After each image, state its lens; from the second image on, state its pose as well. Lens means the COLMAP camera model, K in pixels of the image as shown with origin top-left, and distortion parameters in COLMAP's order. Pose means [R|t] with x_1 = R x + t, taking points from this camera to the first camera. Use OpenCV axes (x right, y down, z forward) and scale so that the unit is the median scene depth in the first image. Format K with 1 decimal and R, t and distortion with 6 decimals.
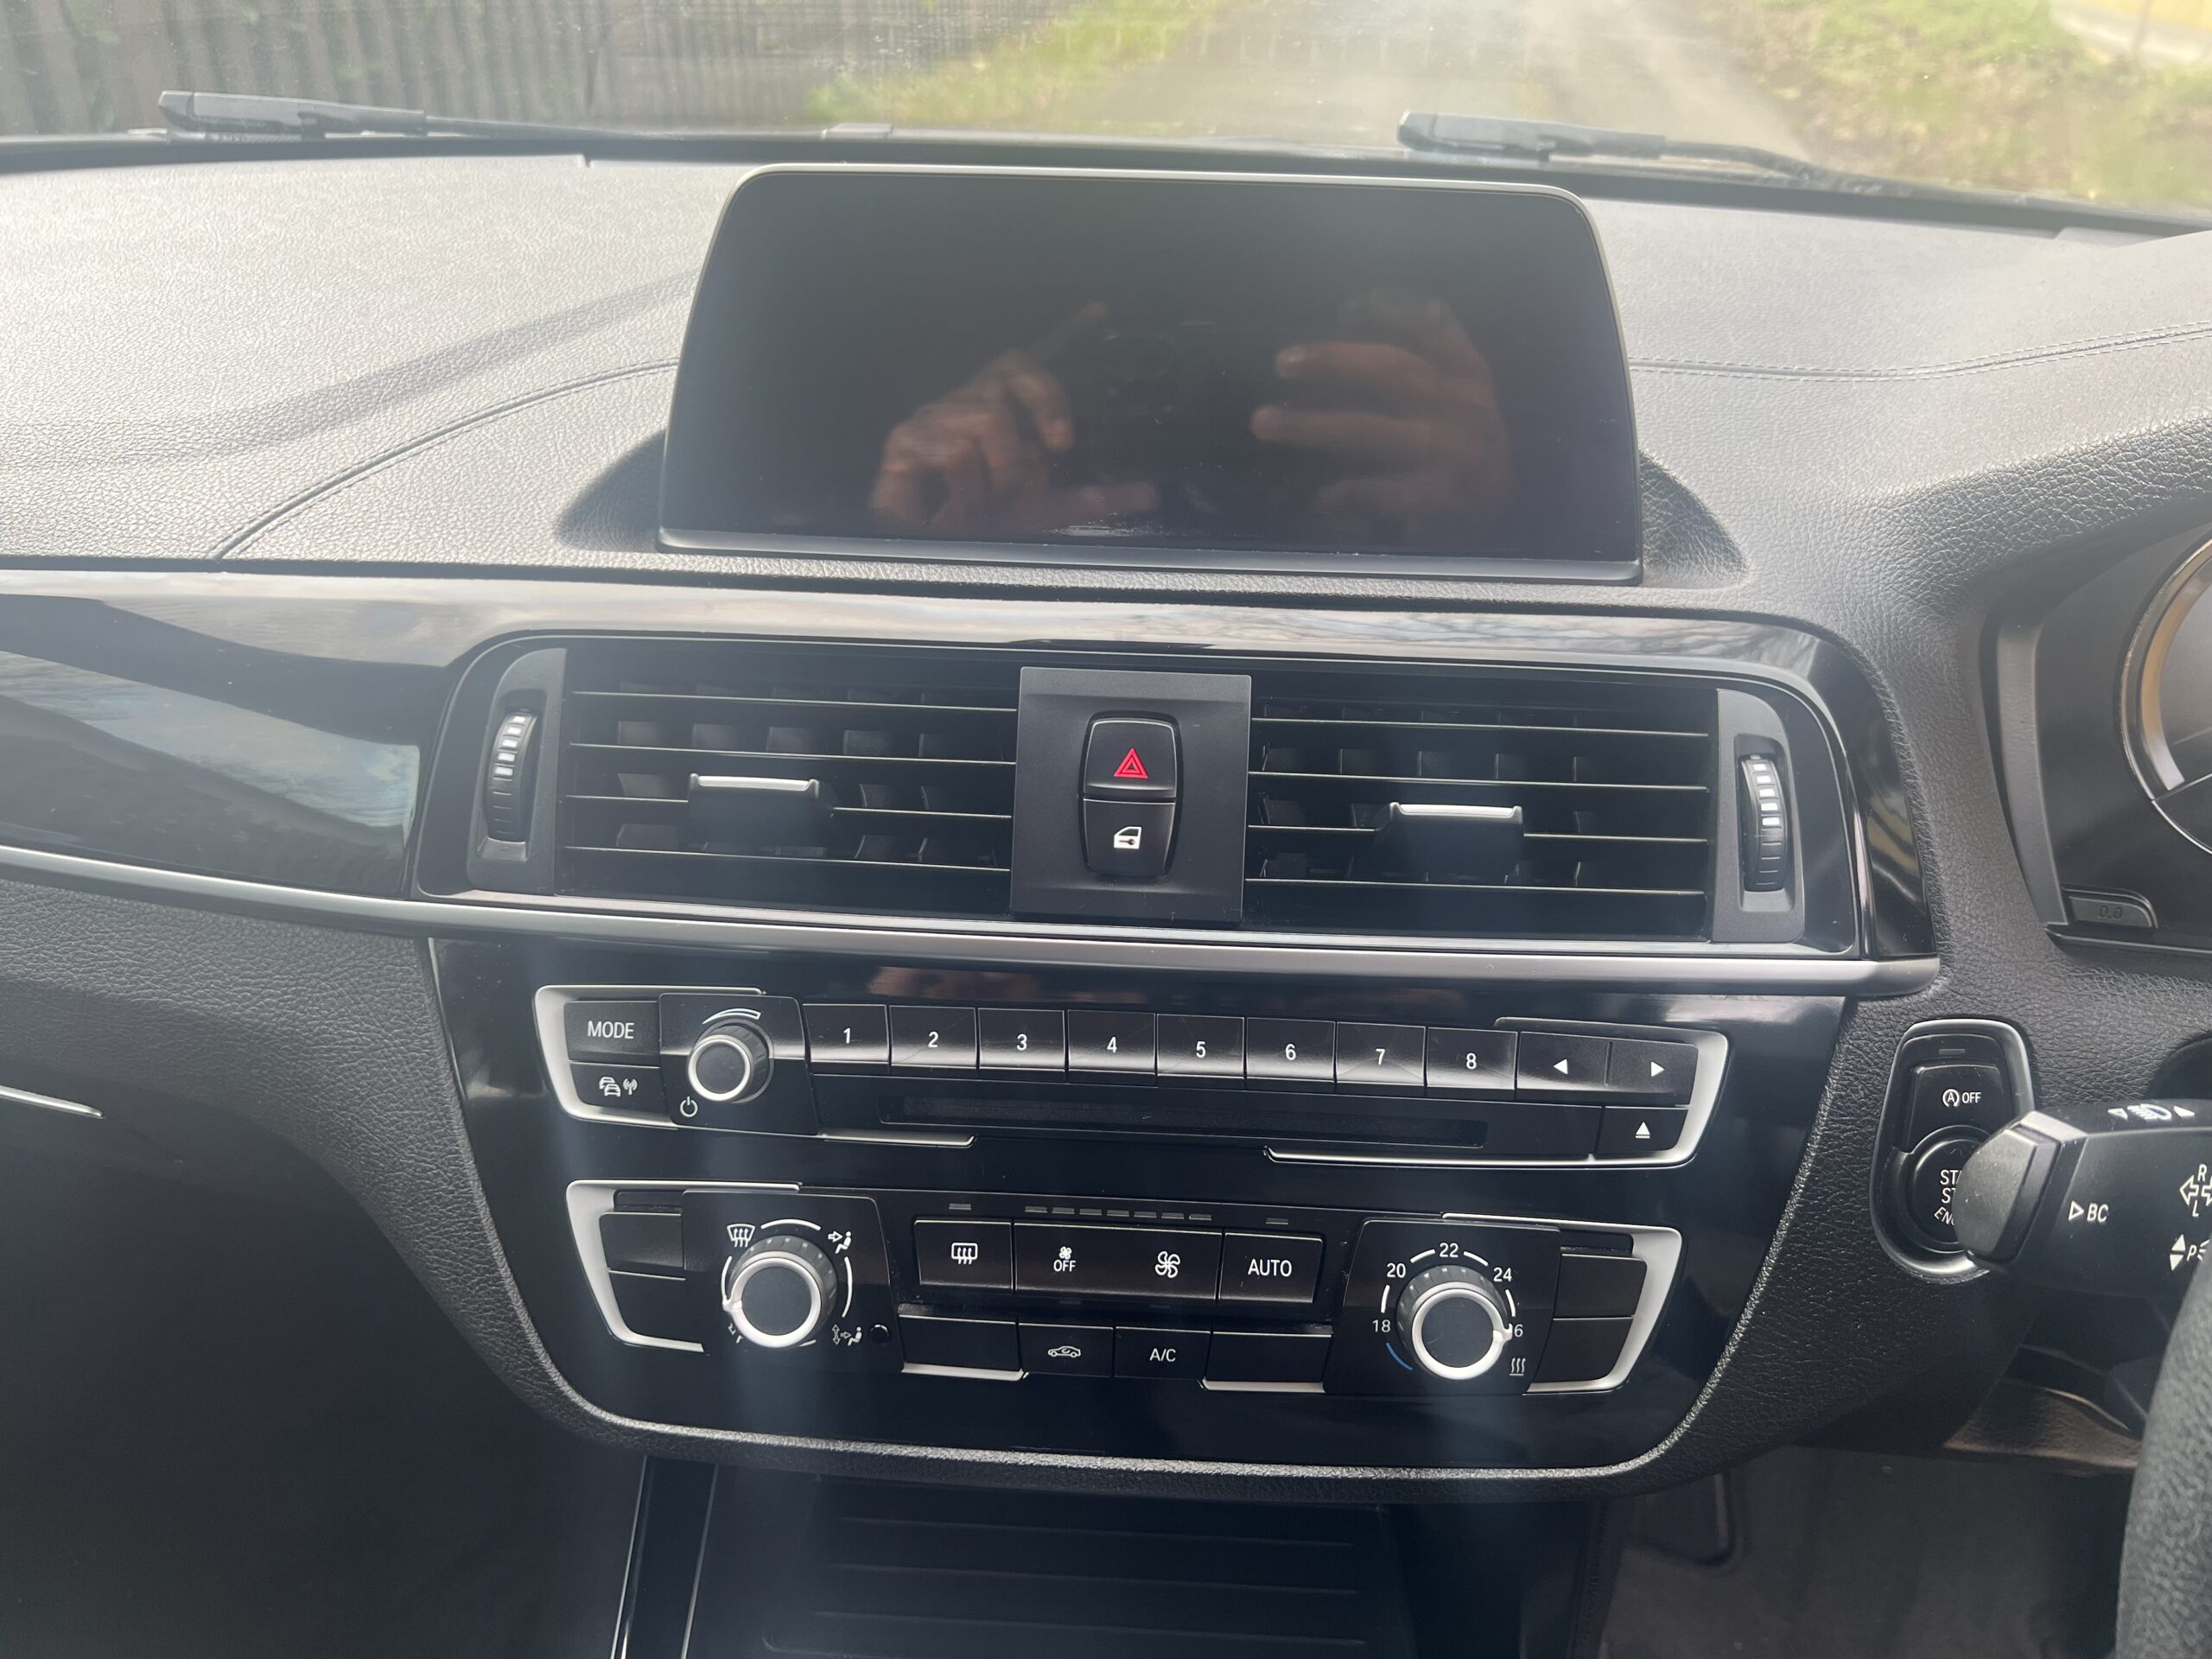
lens RADIAL K [[1670.6, 0, 1099.6], [0, 1670.6, 847.8], [0, 0, 1]] dist [0.046390, -0.048637]
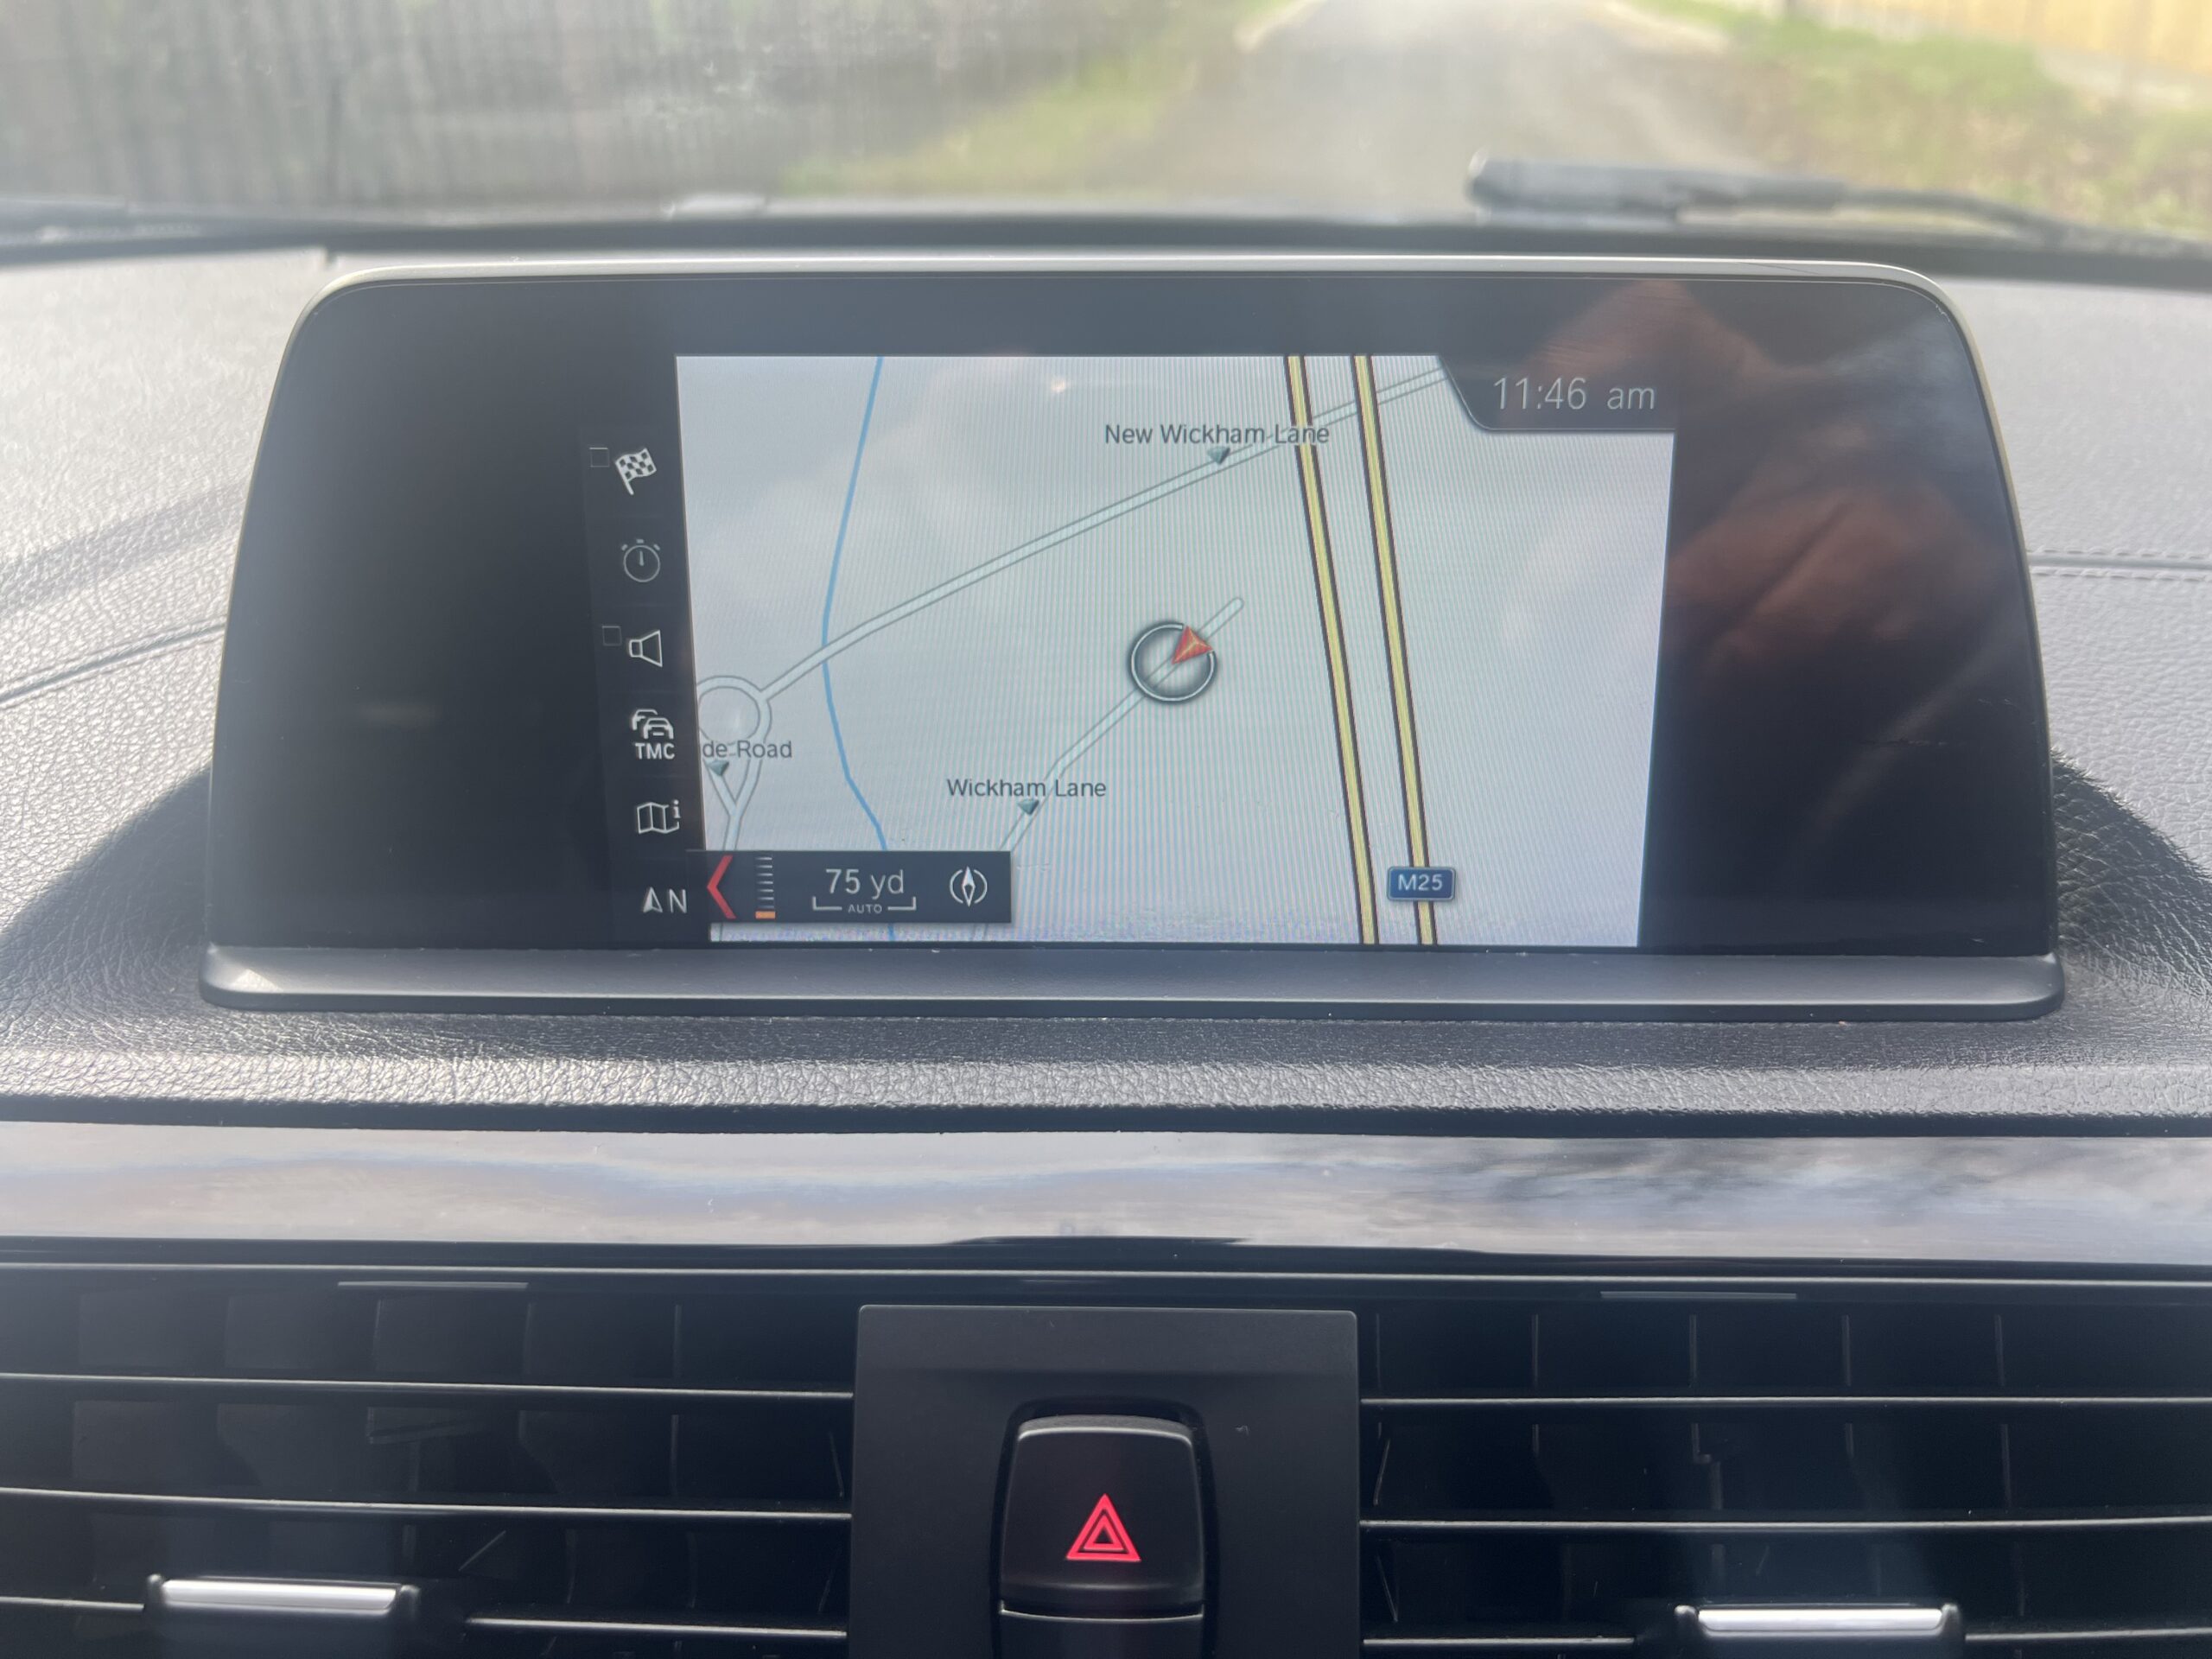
lens RADIAL K [[1670.6, 0, 1086.2], [0, 1670.6, 895.2], [0, 0, 1]] dist [0.046390, -0.048637]
pose [[0.999629, -0.026673, -0.005541, 0.018785], [0.026591, 0.999543, -0.014384, -0.192352], [0.005922, 0.014231, 0.999881, 0.469218]]
